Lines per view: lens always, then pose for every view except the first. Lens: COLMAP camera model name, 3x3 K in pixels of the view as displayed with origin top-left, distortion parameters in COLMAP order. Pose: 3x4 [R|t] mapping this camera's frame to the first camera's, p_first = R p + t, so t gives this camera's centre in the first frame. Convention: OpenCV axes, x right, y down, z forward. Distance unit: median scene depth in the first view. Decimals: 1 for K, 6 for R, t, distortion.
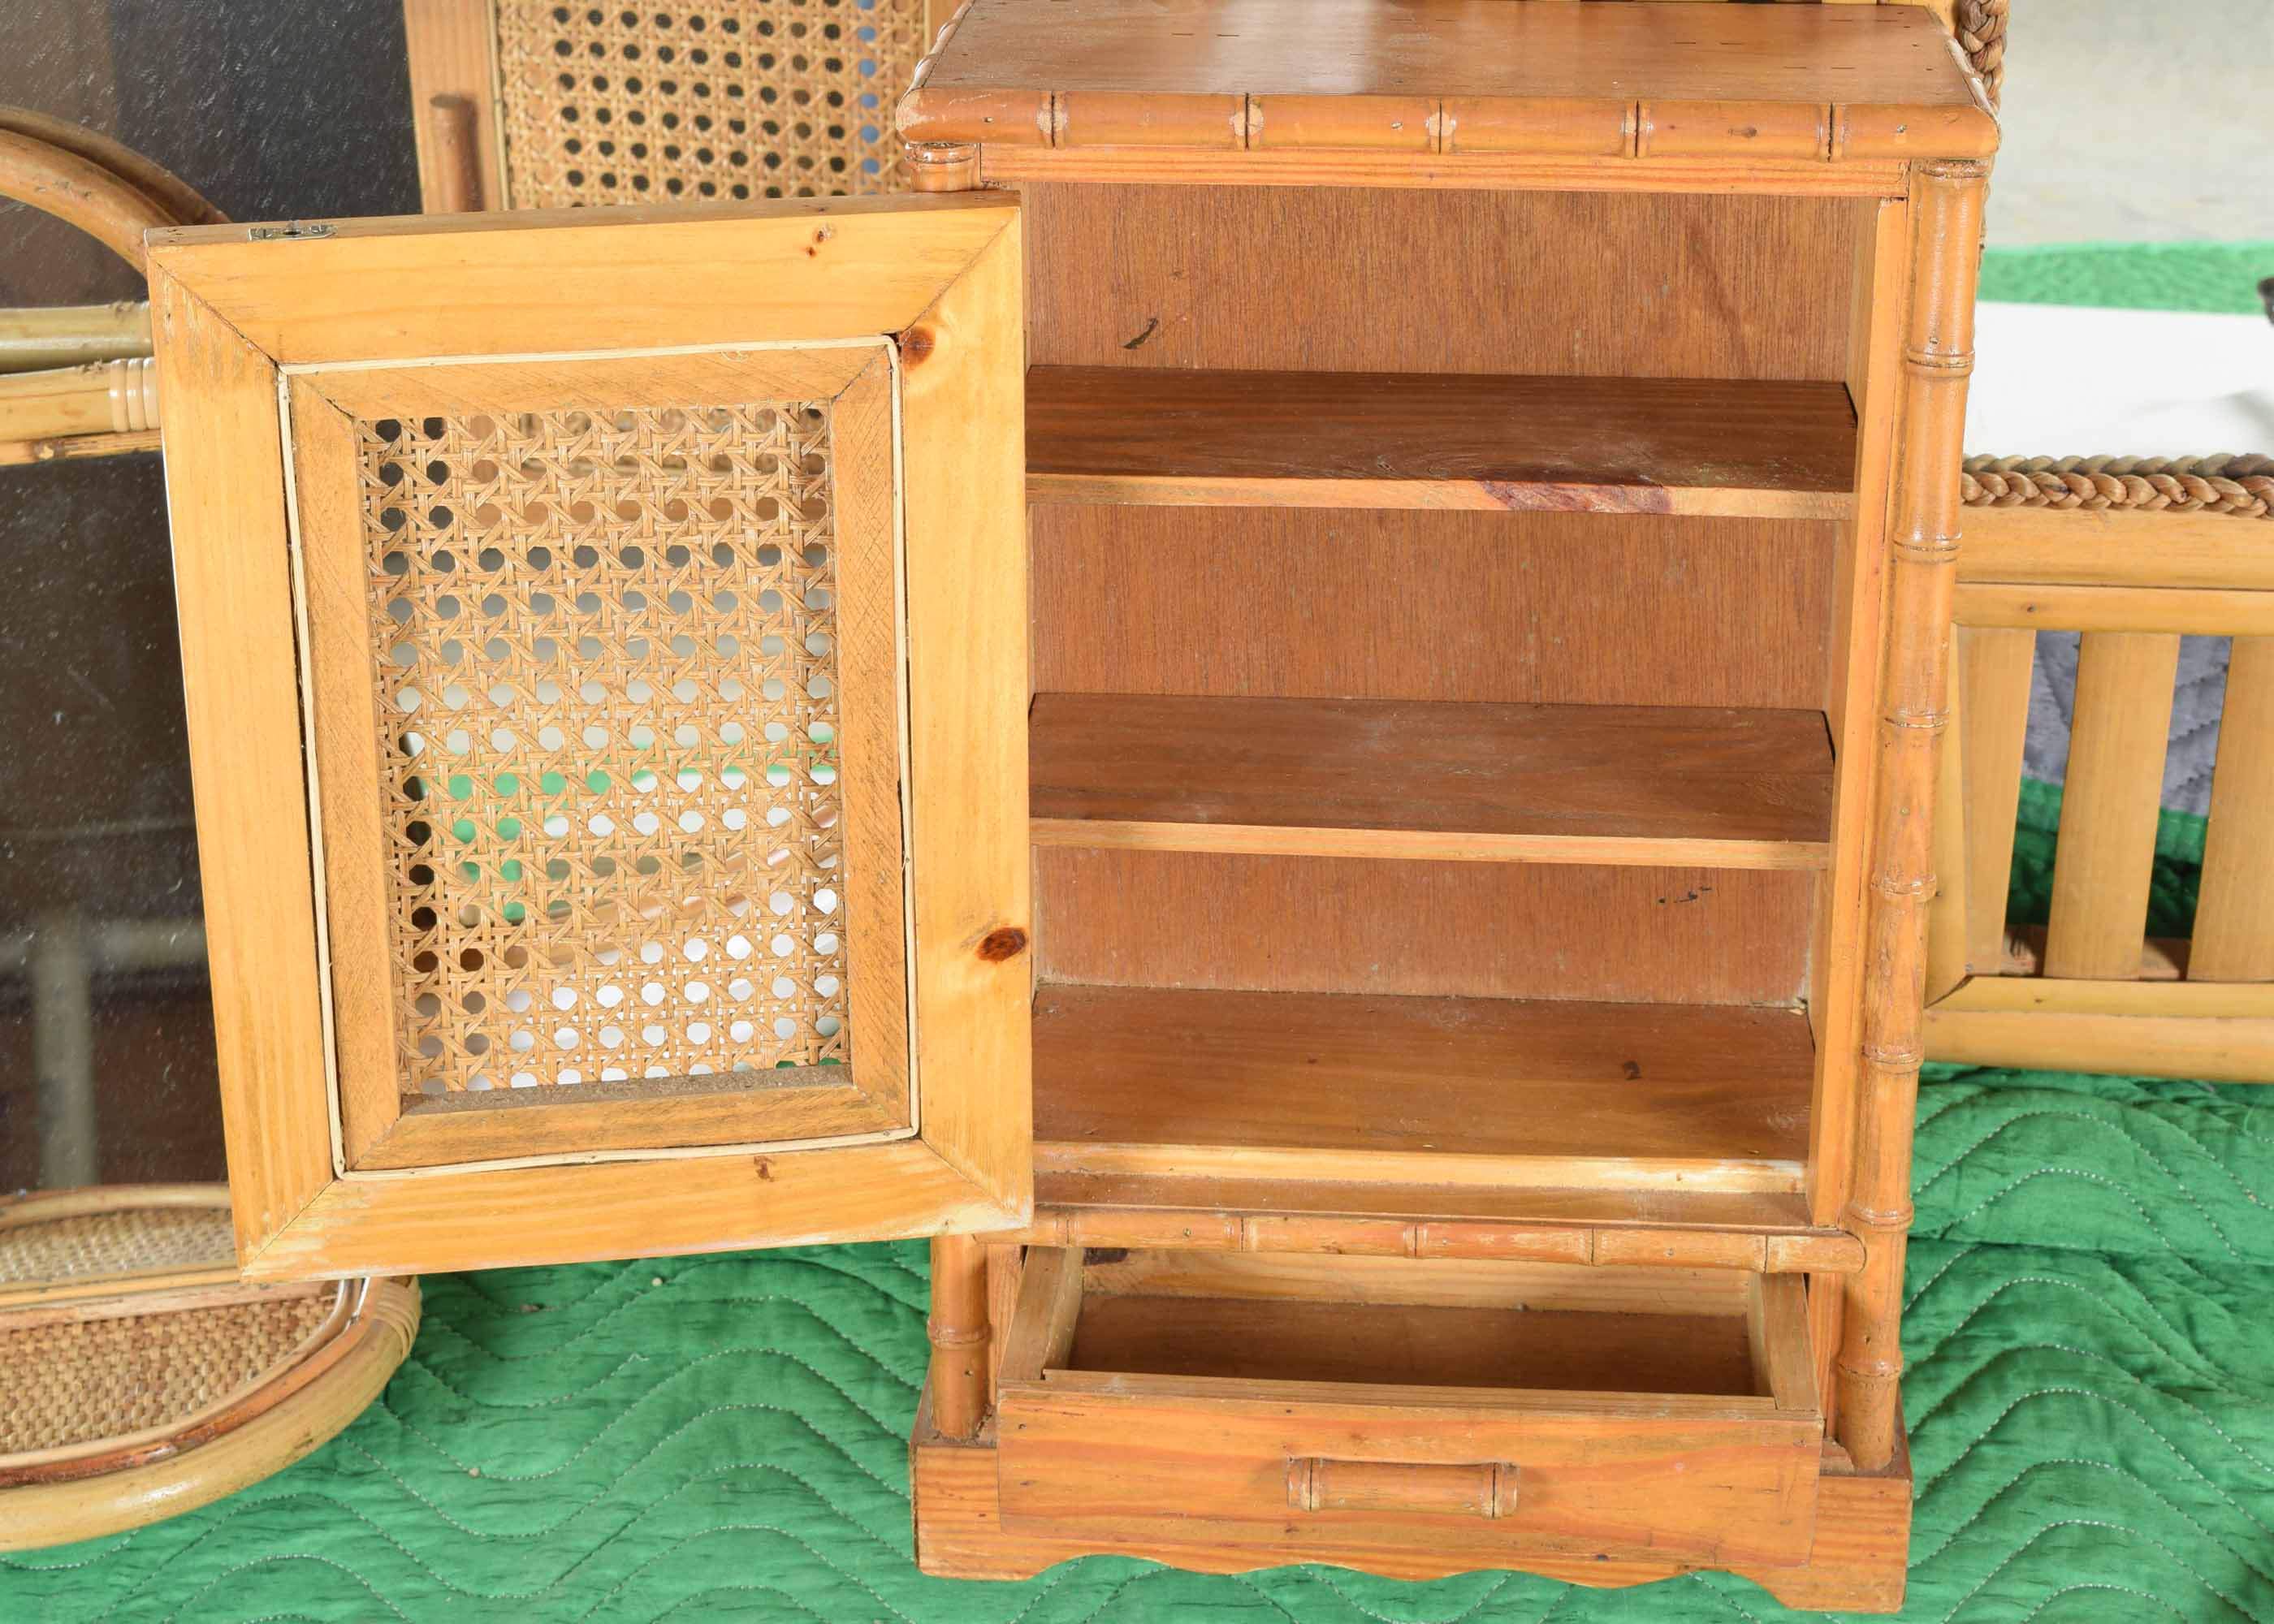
lens RADIAL K [[4205.0, 0, 1136.2], [0, 4205.0, 760.4], [0, 0, 1]] dist [-0.004816, 0.254818]
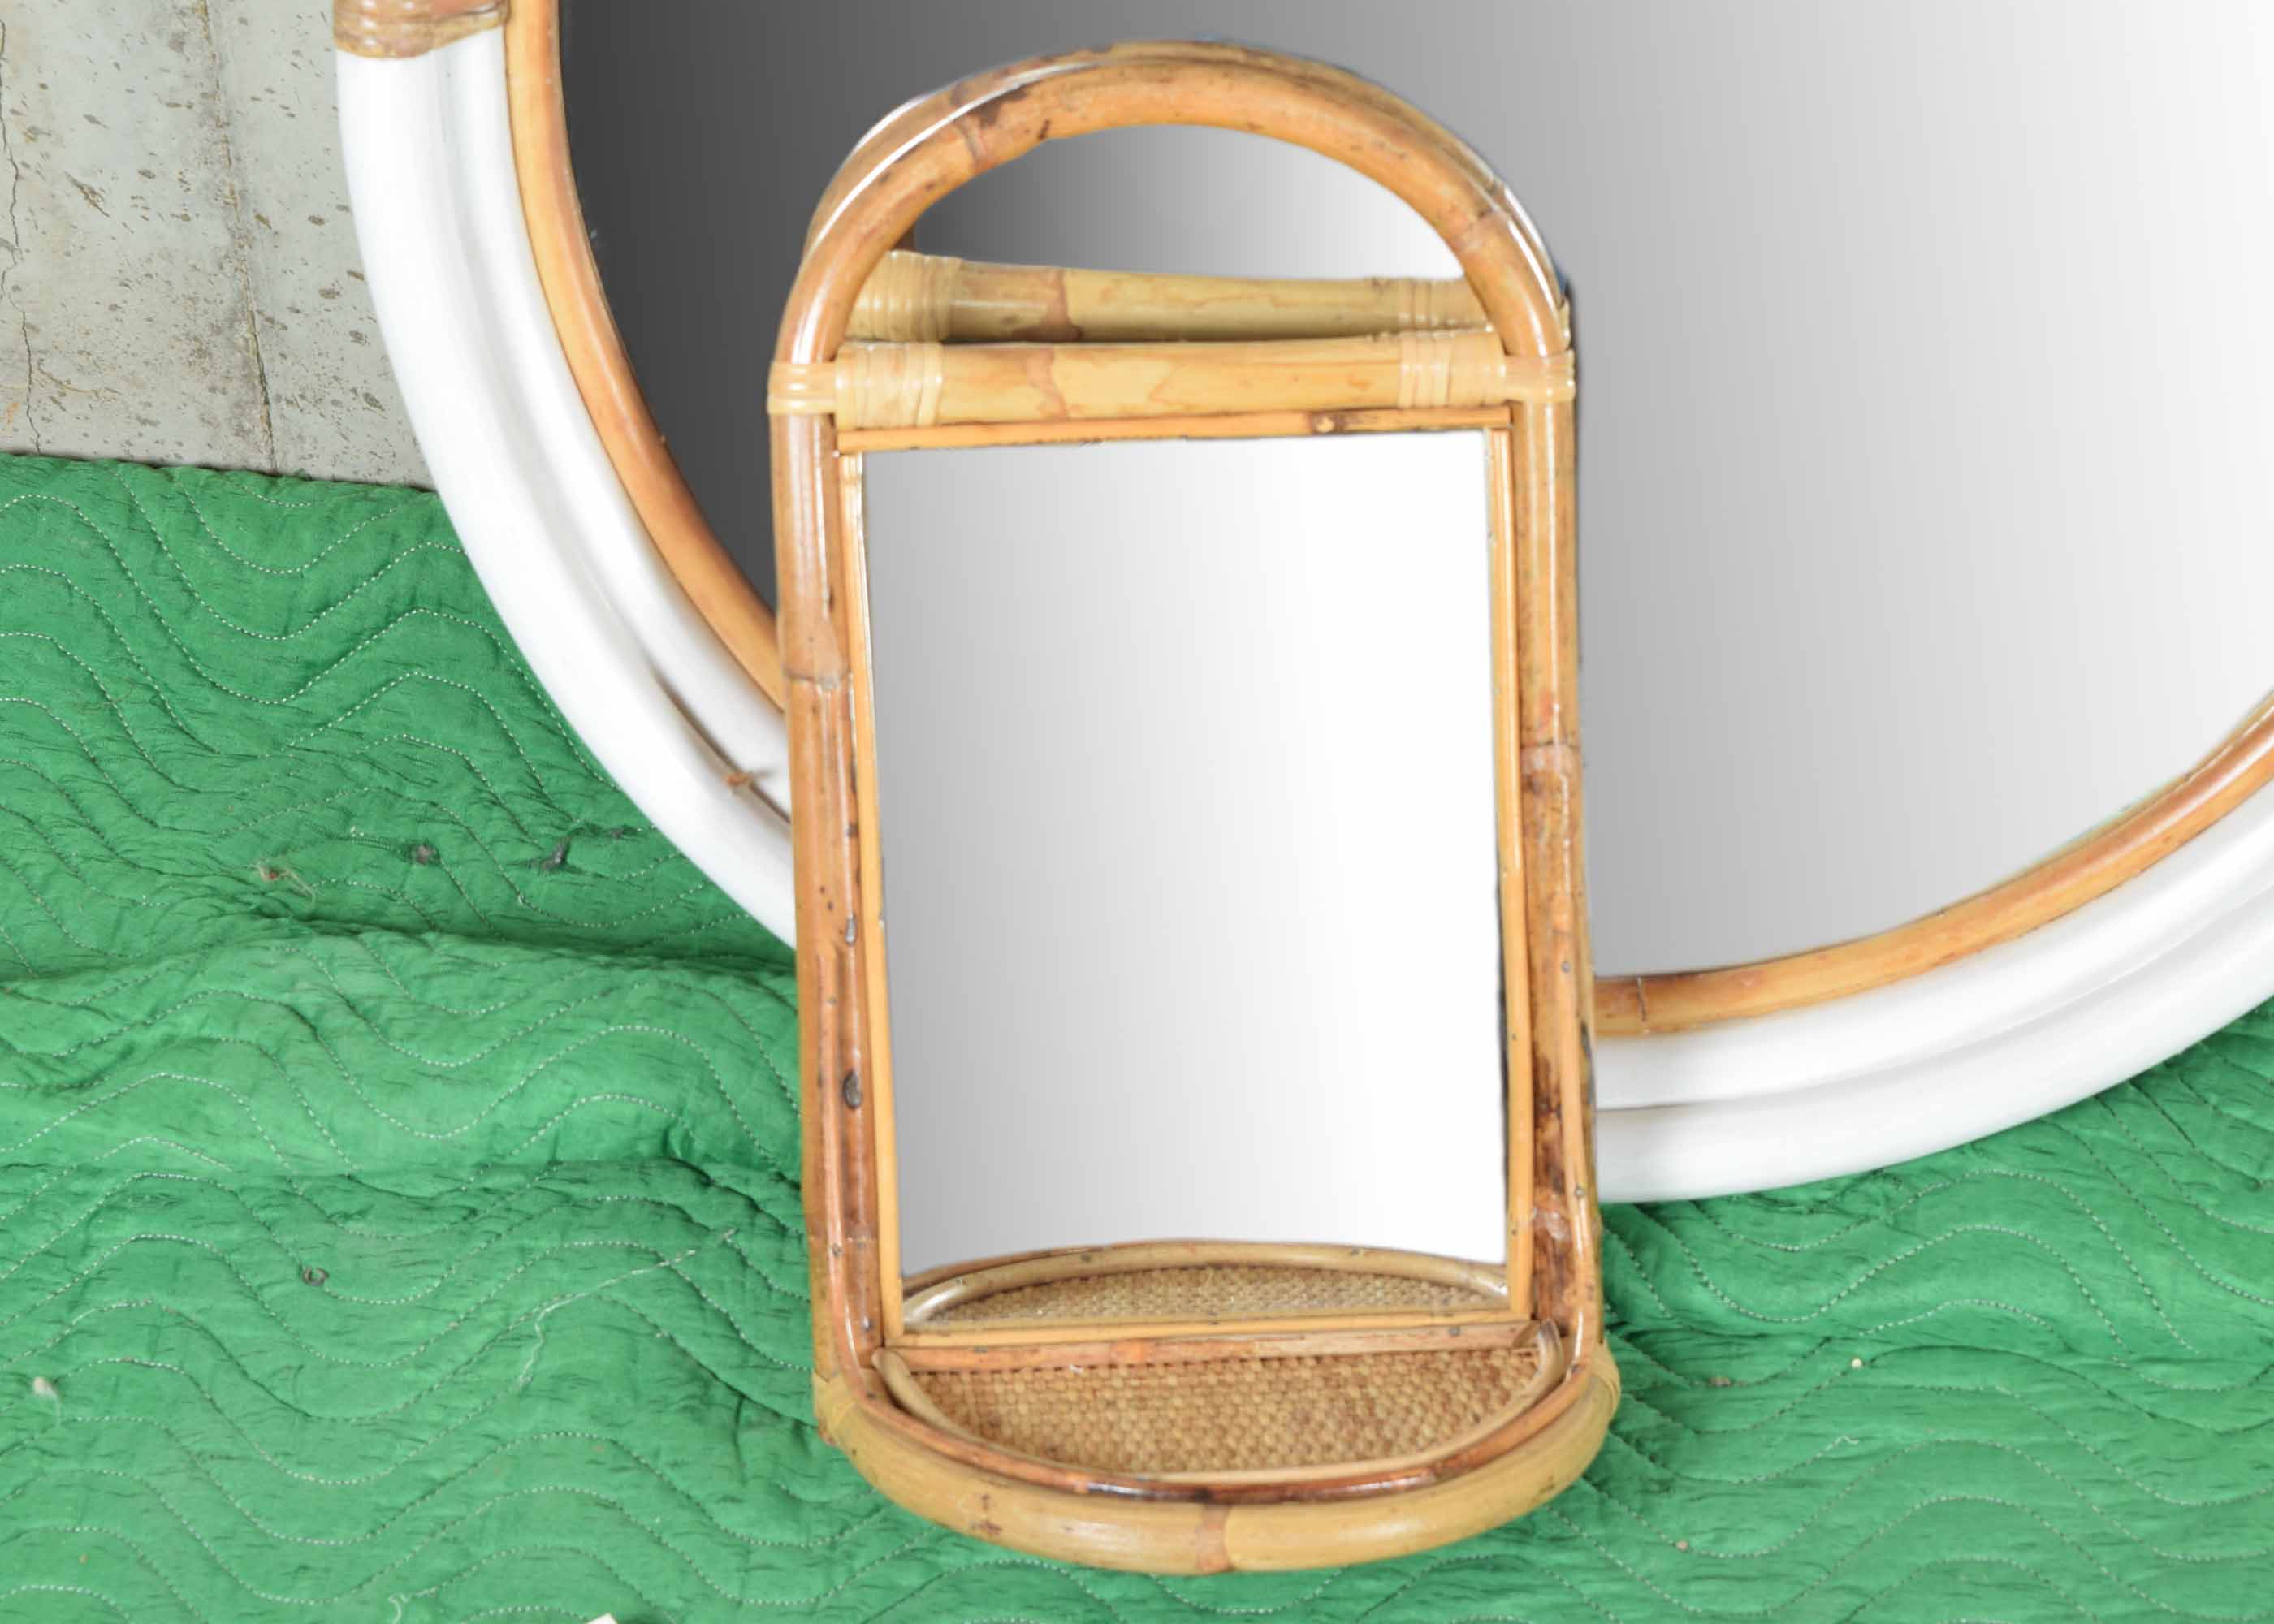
lens RADIAL K [[5493.8, 0, 1137.0], [0, 5493.8, 812.0], [0, 0, 1]] dist [0.080930, 0.329723]
pose [[0.997374, 0.059009, -0.041991, -0.236823], [-0.060861, 0.997162, -0.044306, 0.069156], [0.039258, 0.046745, 0.998135, -0.226817]]
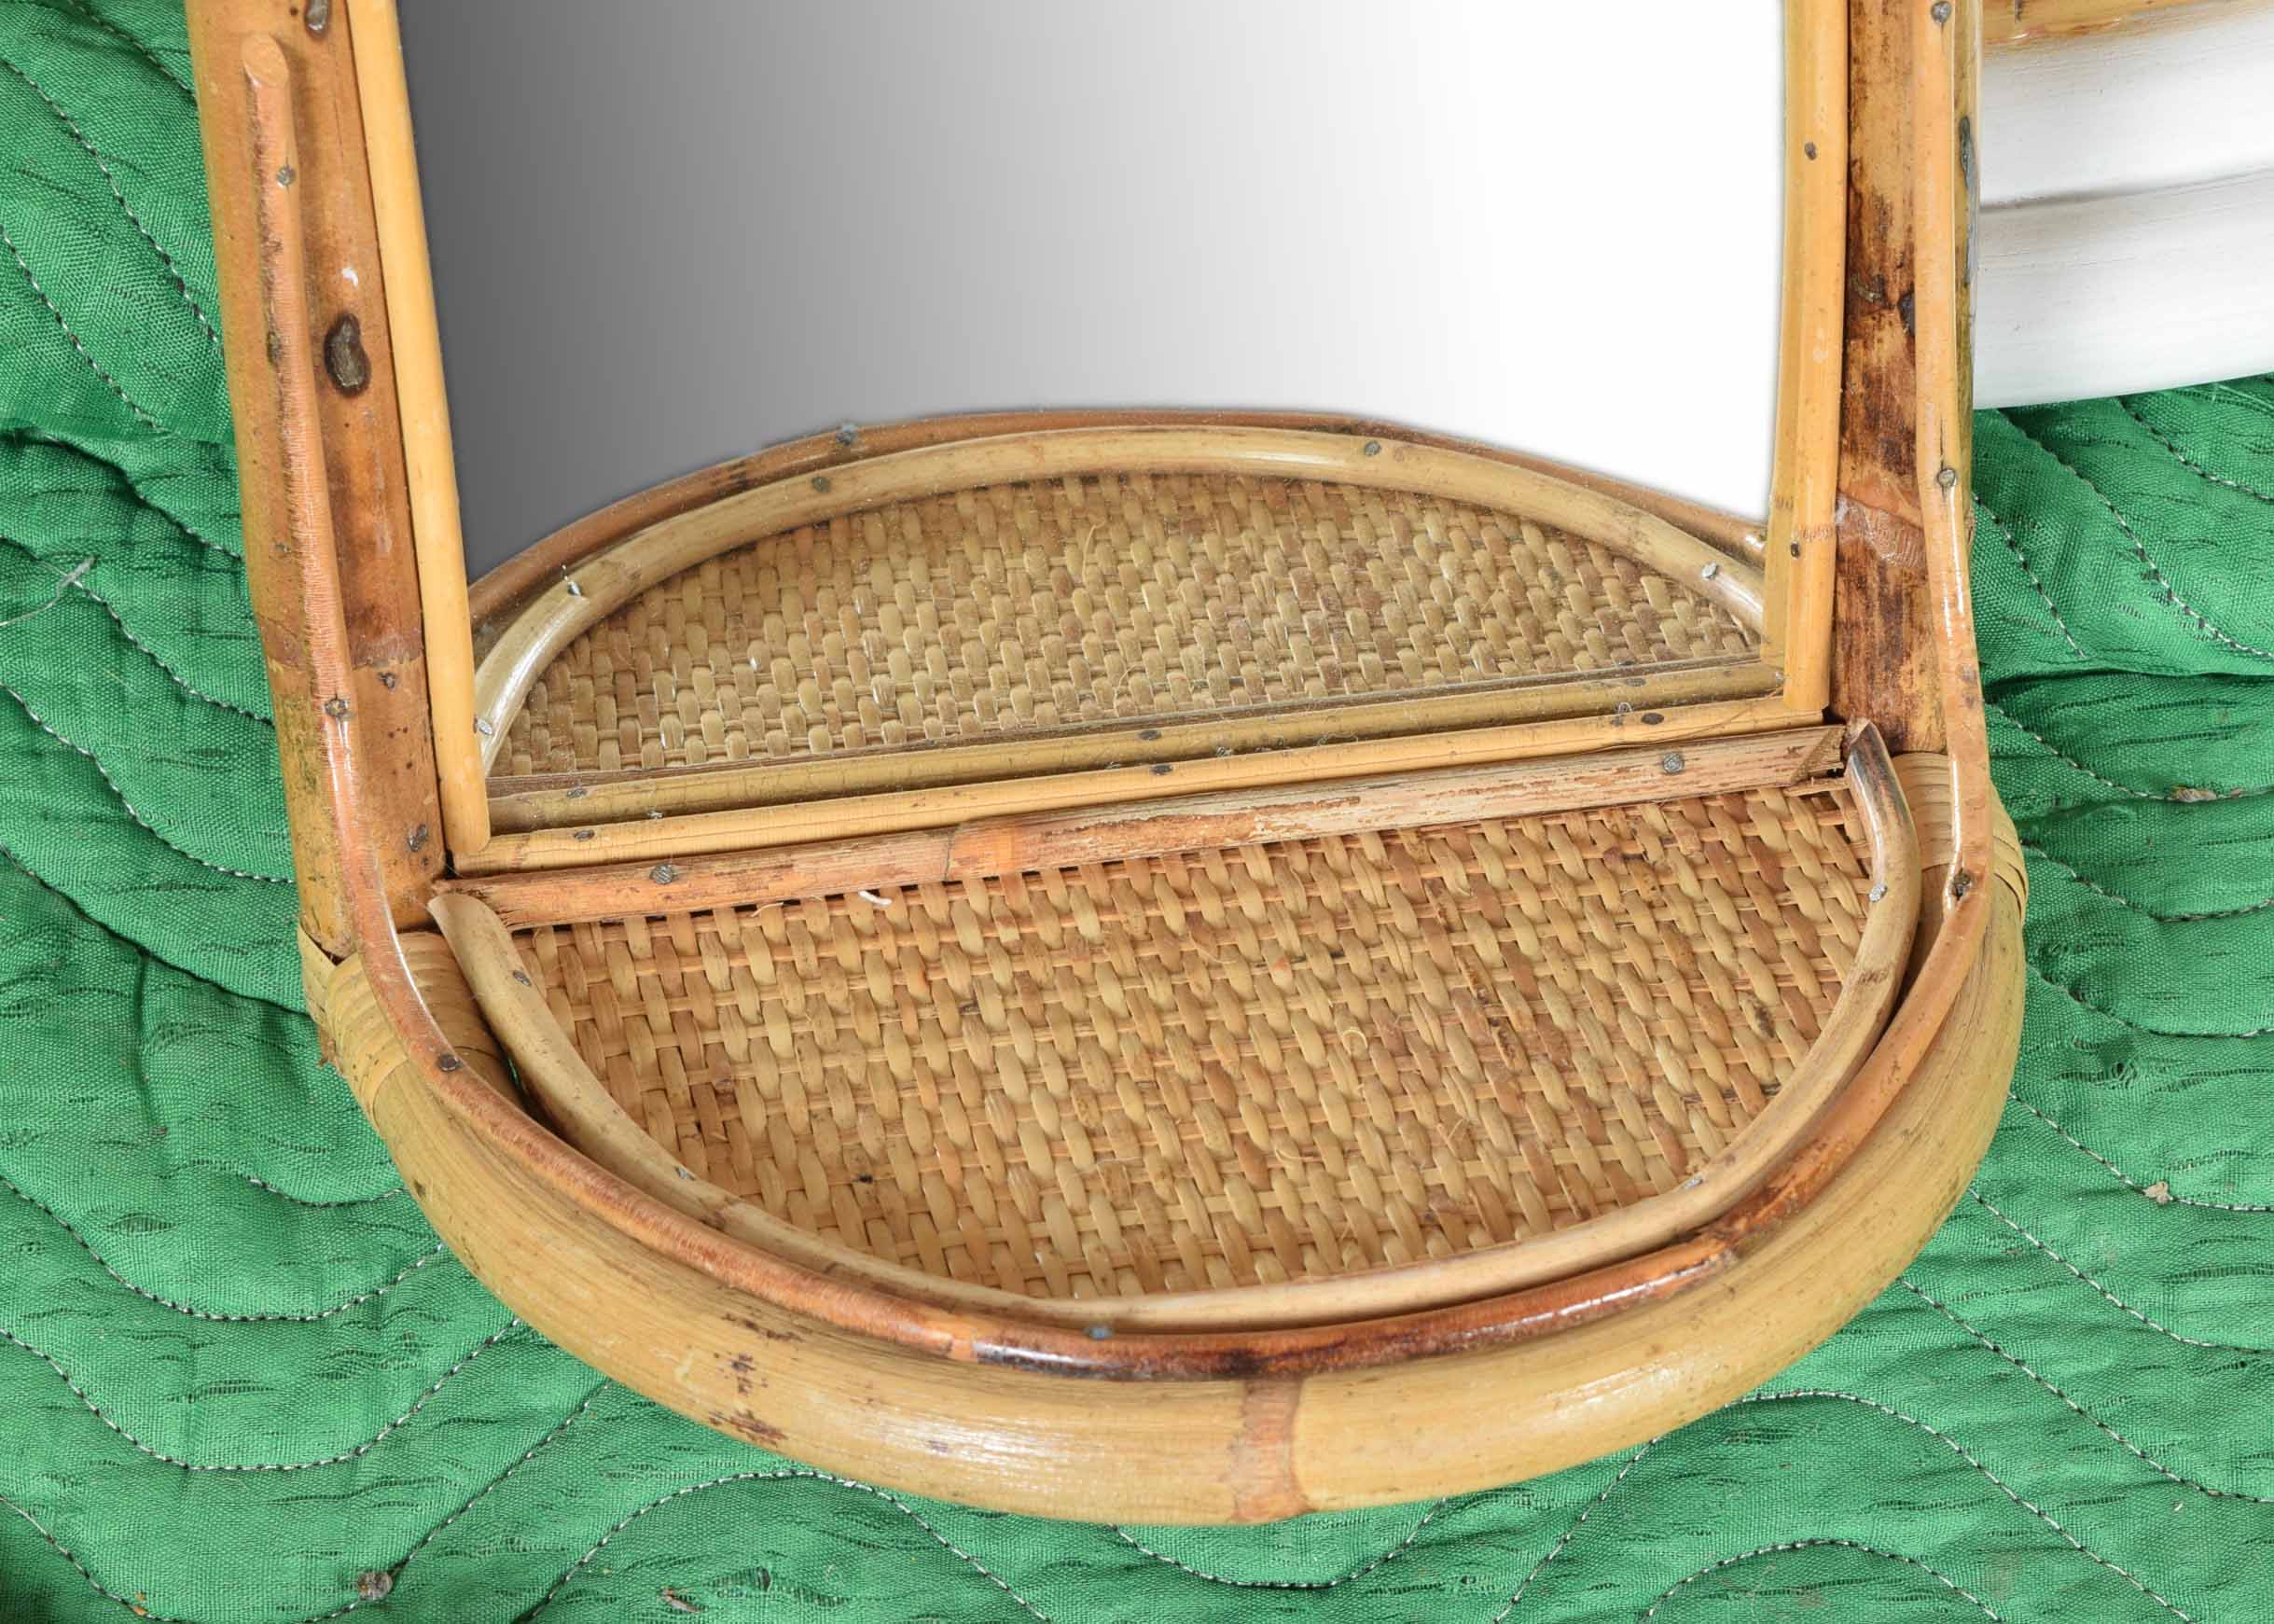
lens RADIAL K [[5494.5, 0, 1137.0], [0, 5494.5, 812.0], [0, 0, 1]] dist [0.080930, 0.329723]
pose [[0.995281, 0.008024, 0.096699, -0.323081], [-0.038720, 0.946634, 0.319977, -0.052229], [-0.088972, -0.322211, 0.942478, 0.472455]]
